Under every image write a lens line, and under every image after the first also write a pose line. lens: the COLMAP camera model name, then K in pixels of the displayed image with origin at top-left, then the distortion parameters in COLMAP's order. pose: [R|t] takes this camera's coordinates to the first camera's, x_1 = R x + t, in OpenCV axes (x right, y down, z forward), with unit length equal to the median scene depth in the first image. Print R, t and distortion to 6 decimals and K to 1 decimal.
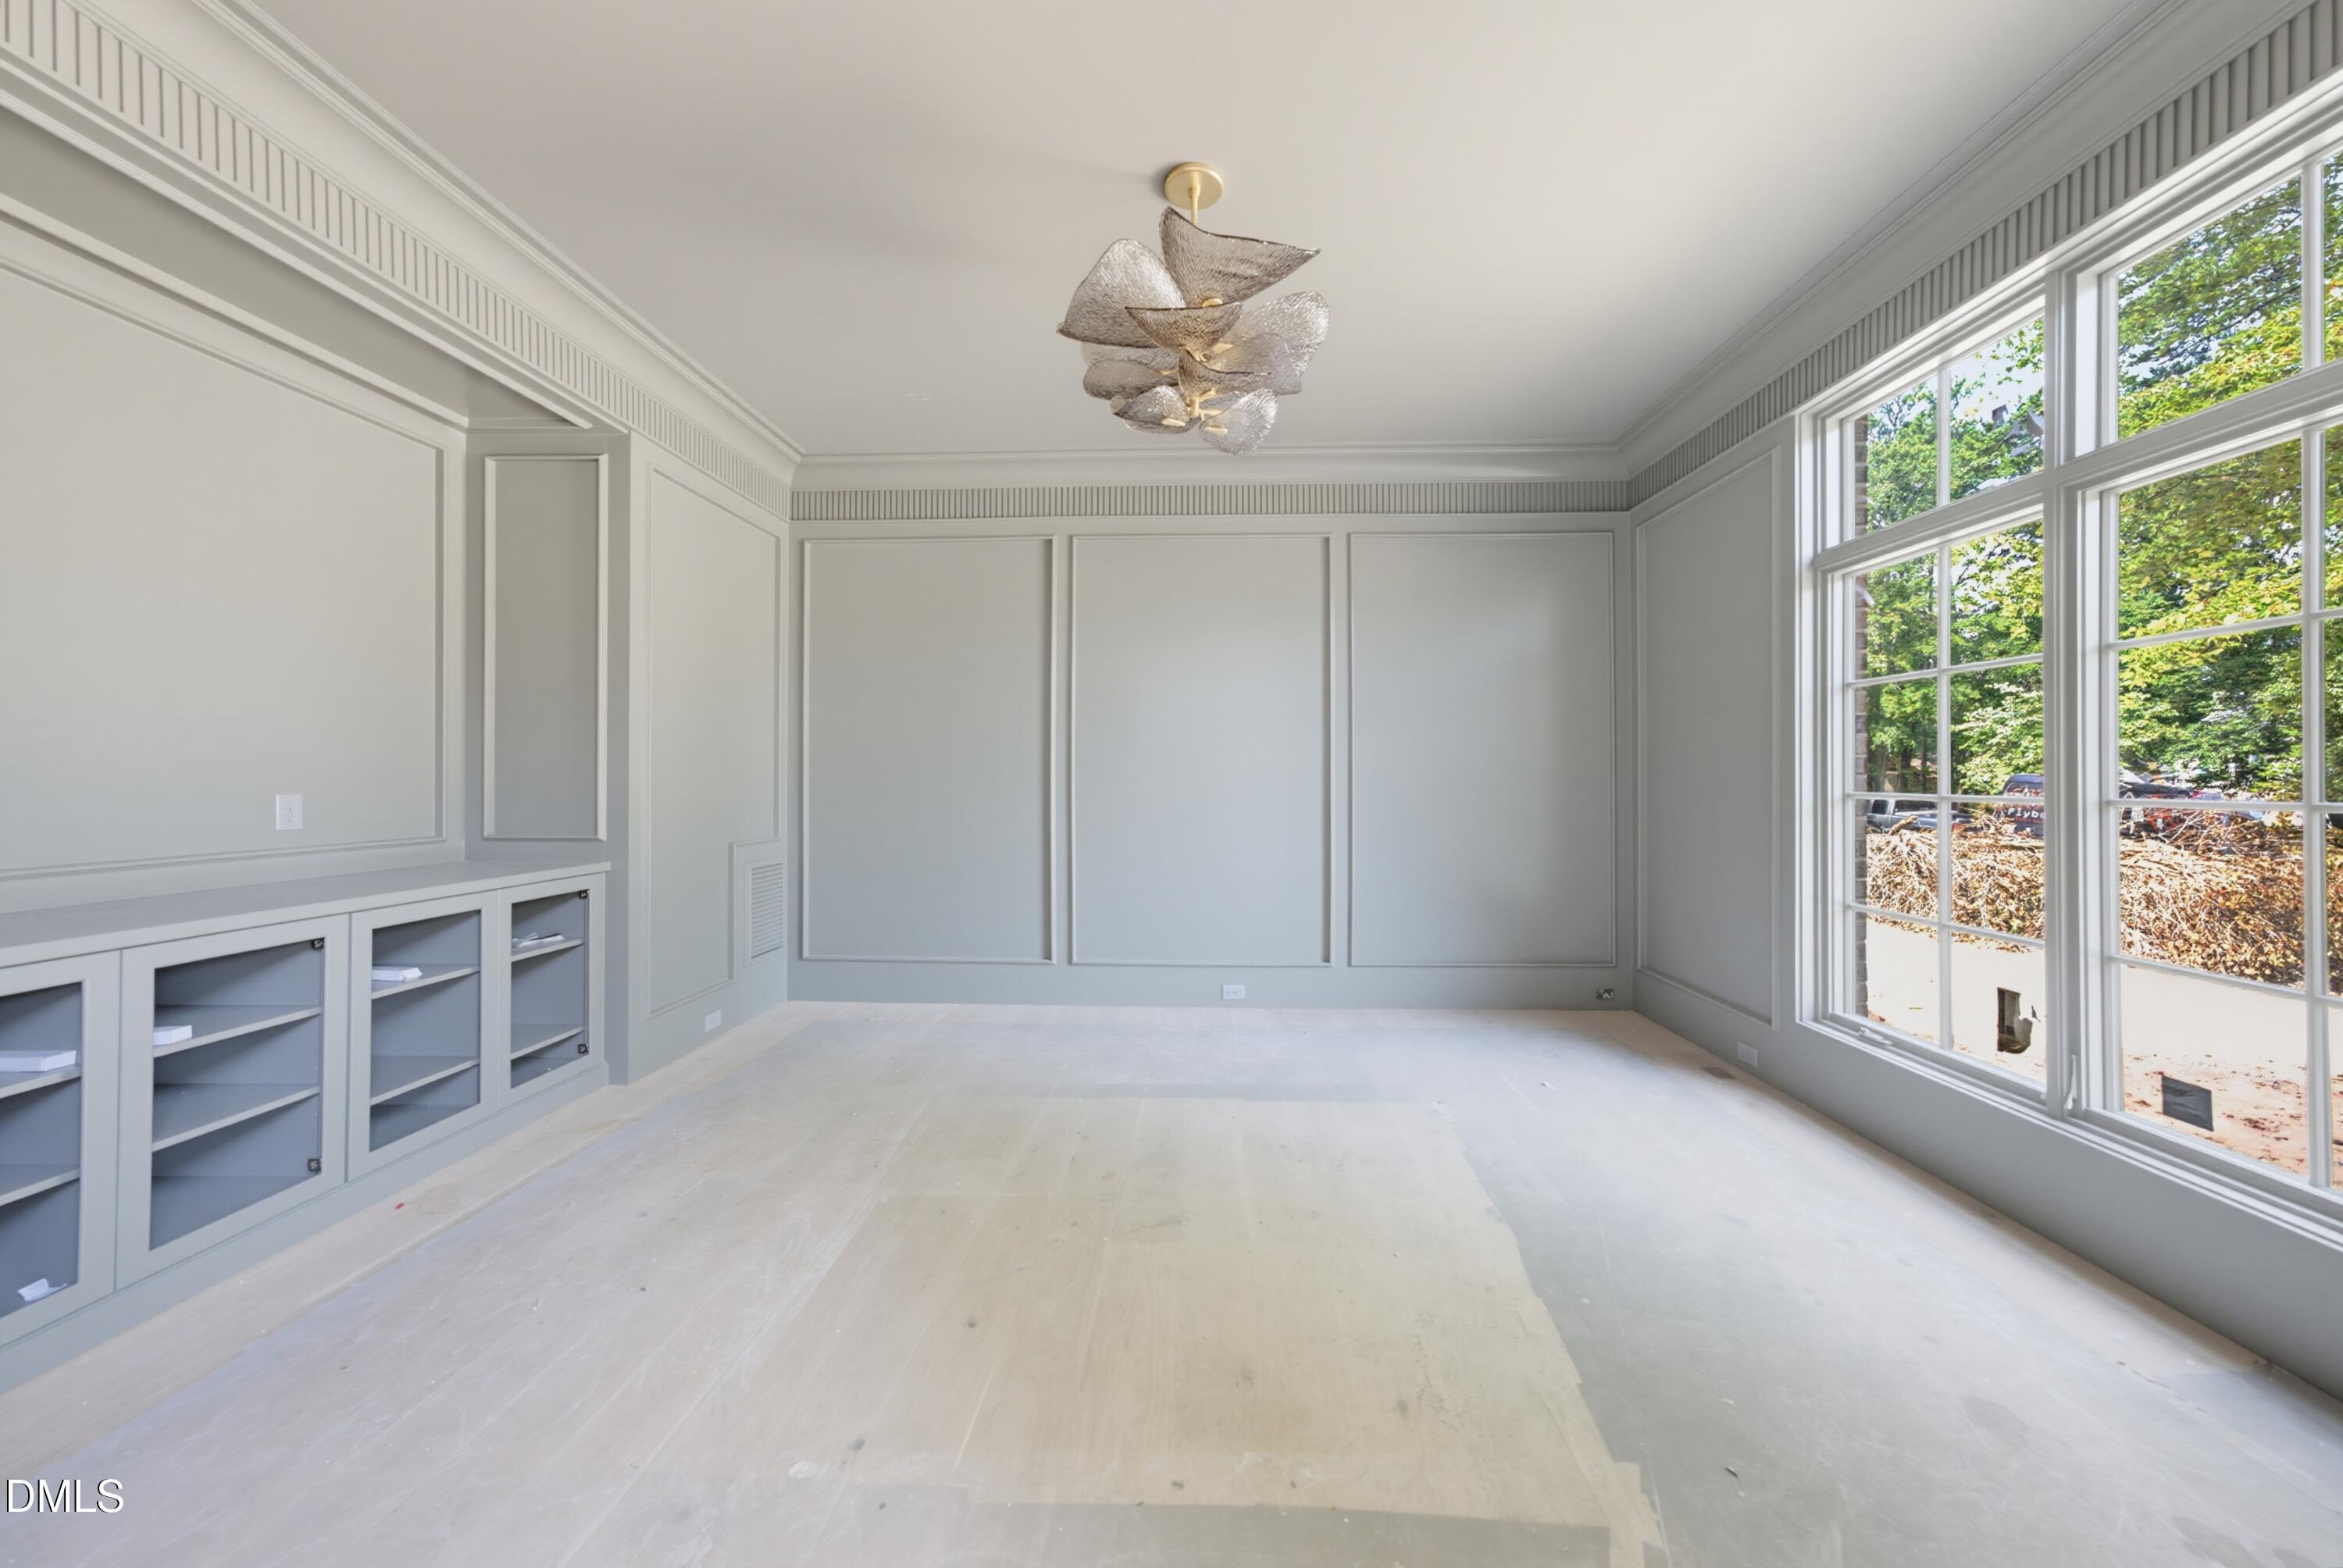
lens RADIAL K [[805.4, 0, 1173.3], [0, 805.4, 778.8], [0, 0, 1]] dist [0.001666, 0.000206]
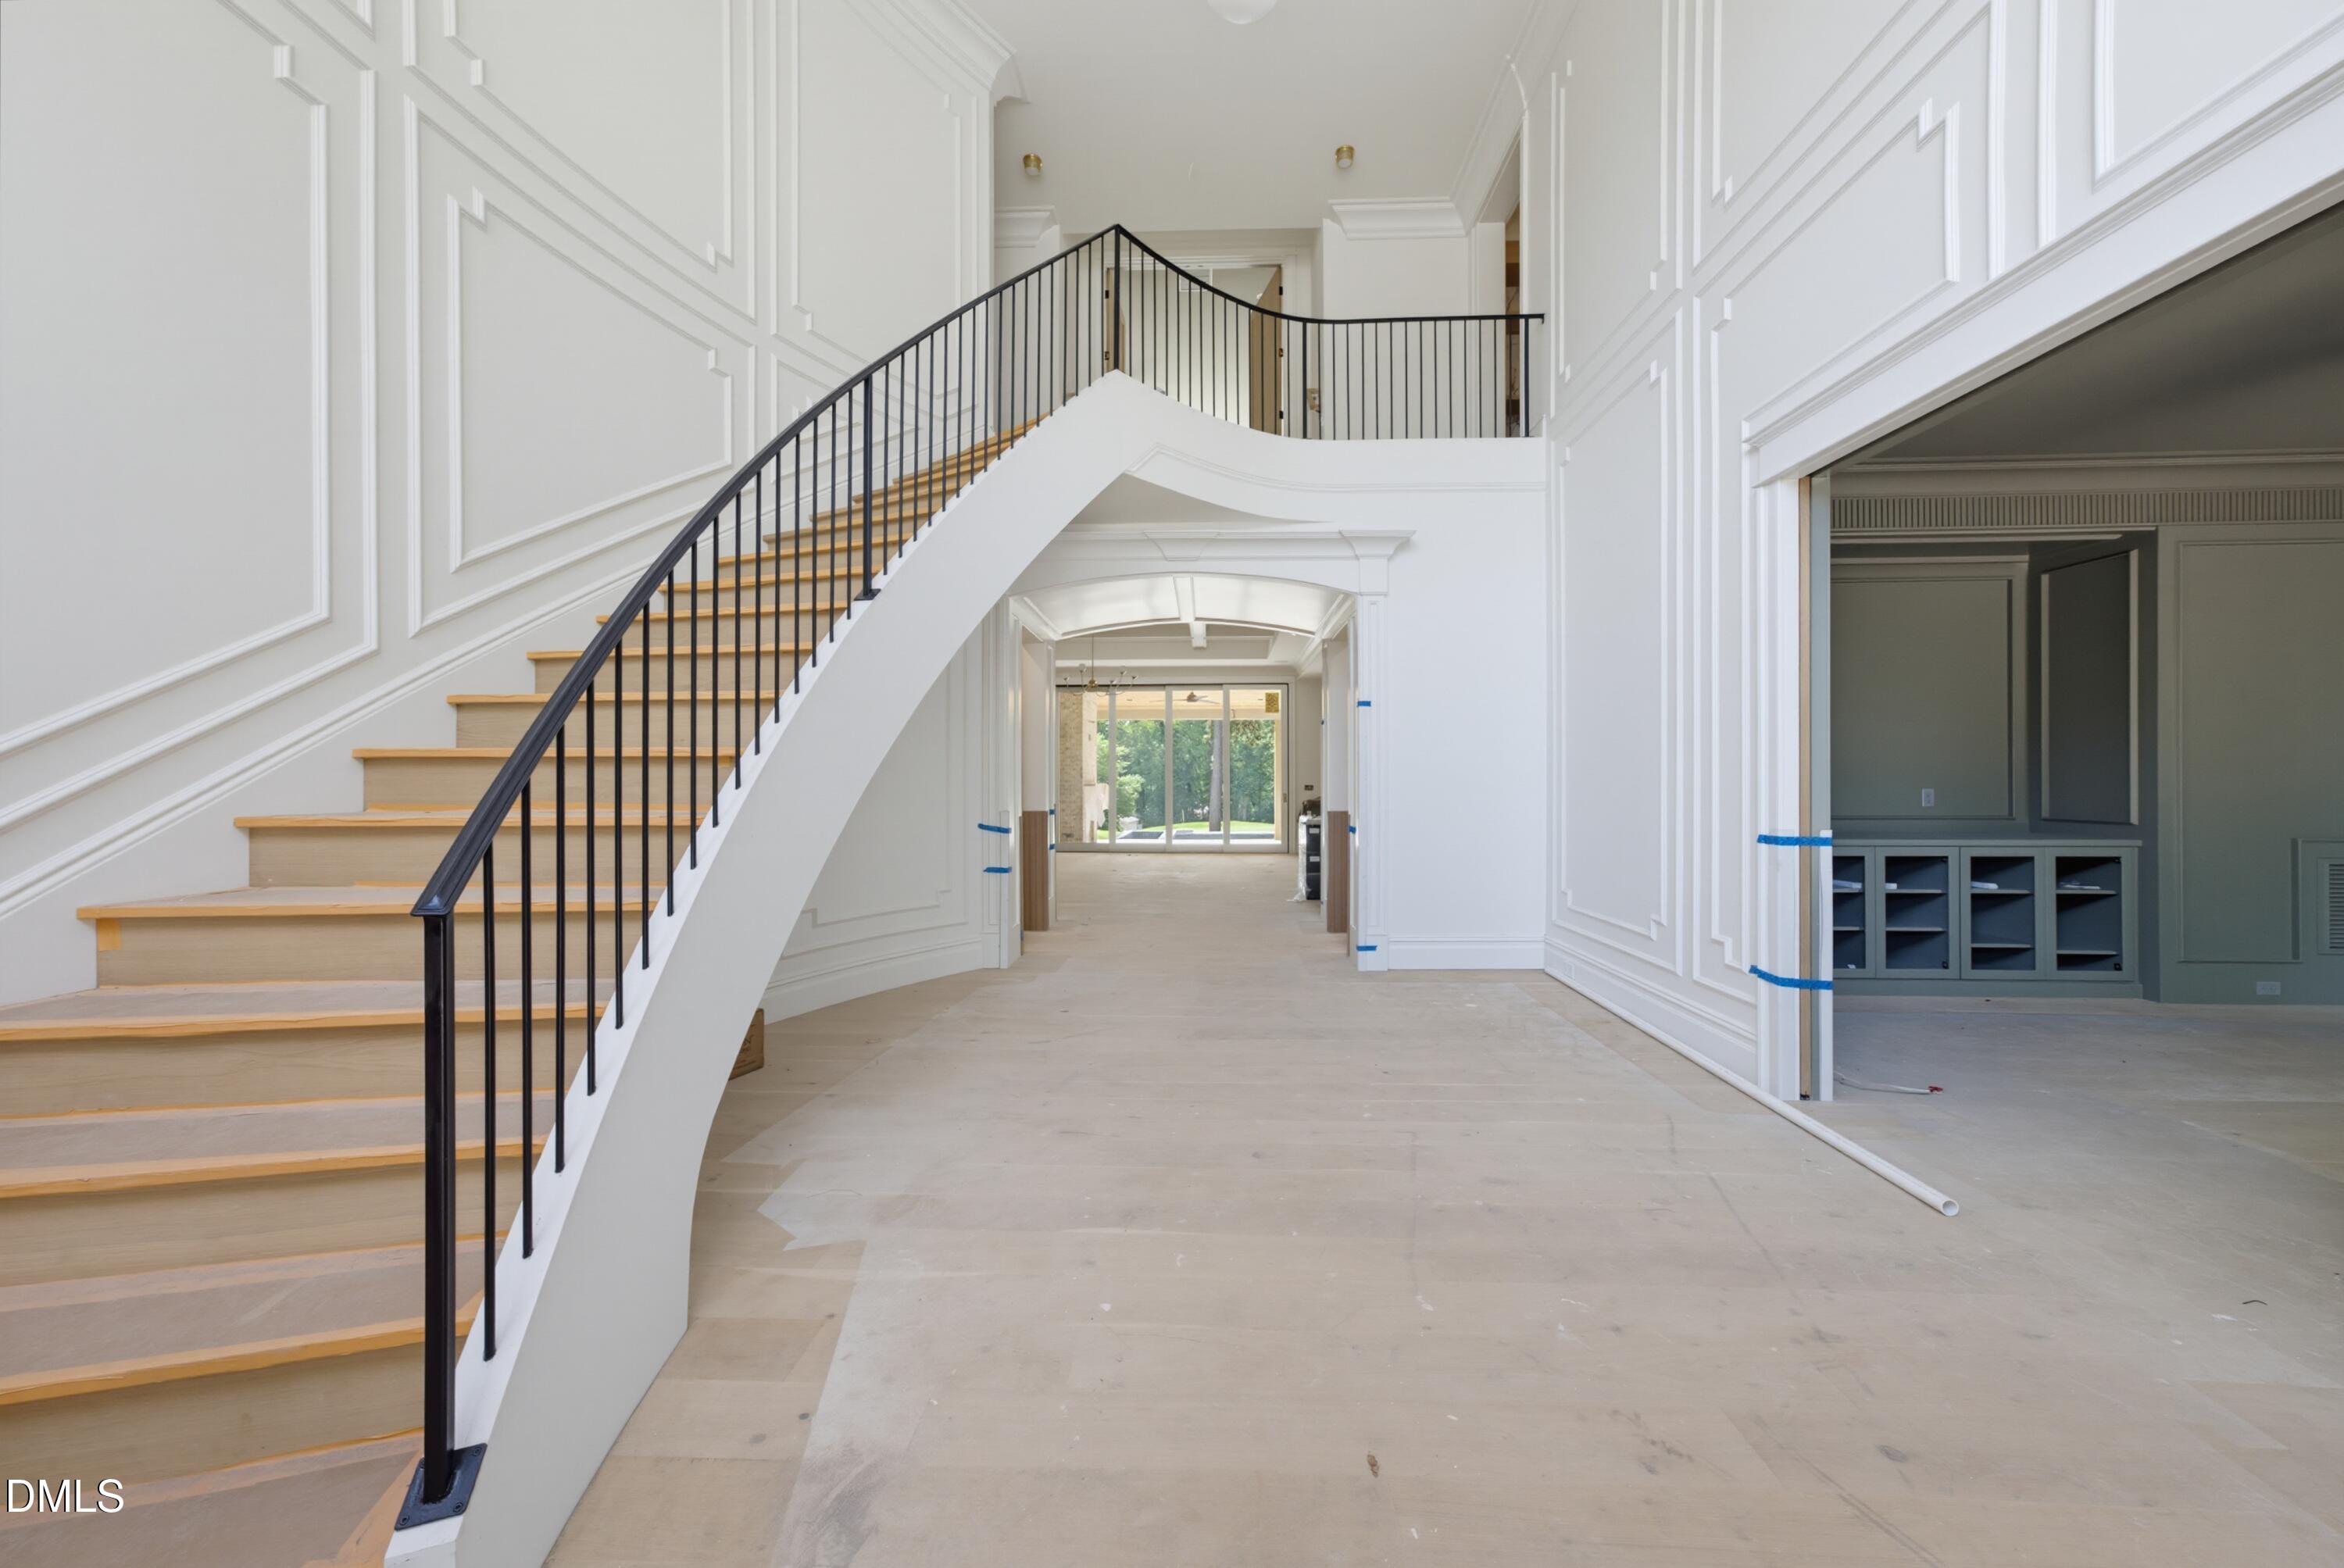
lens RADIAL K [[800.7, 0, 1172.0], [0, 800.7, 784.0], [0, 0, 1]] dist [0.001205, 0.000269]
pose [[0.007508, -0.003527, -0.999966, 0.734298], [0.006506, 0.999973, -0.003478, -0.000417], [0.999951, -0.006480, 0.007531, -0.745319]]
